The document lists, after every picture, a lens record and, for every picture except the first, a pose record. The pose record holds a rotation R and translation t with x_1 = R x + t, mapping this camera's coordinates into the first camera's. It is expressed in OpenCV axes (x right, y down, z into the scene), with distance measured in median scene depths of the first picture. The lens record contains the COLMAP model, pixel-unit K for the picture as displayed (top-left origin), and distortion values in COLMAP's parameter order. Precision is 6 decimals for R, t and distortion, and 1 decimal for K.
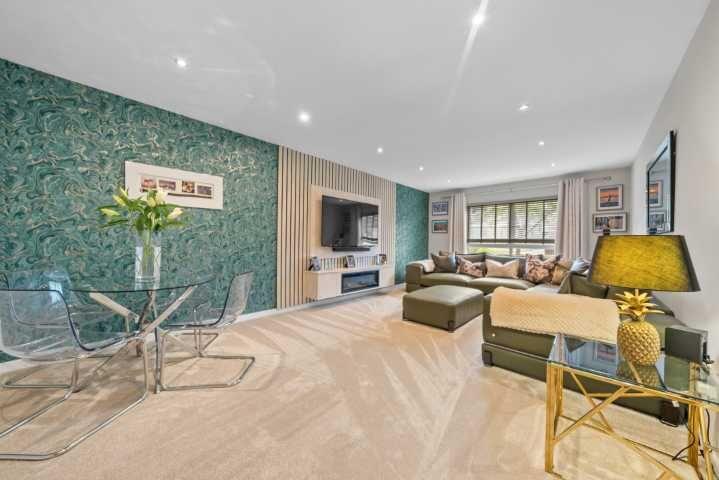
lens RADIAL K [[250.3, 0, 339.8], [0, 250.3, 243.4], [0, 0, 1]] dist [-0.000013, 0.000005]
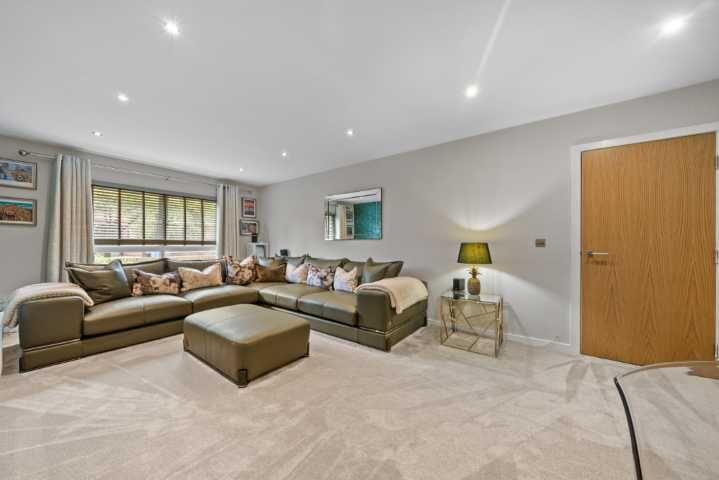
lens RADIAL K [[257.6, 0, 360.5], [0, 257.6, 244.1], [0, 0, 1]] dist [0.000079, 0.000003]
pose [[-0.174596, -0.009800, 0.984591, -0.255663], [0.005186, 0.999927, 0.010872, -0.011179], [-0.984627, 0.007004, -0.174532, 0.603789]]
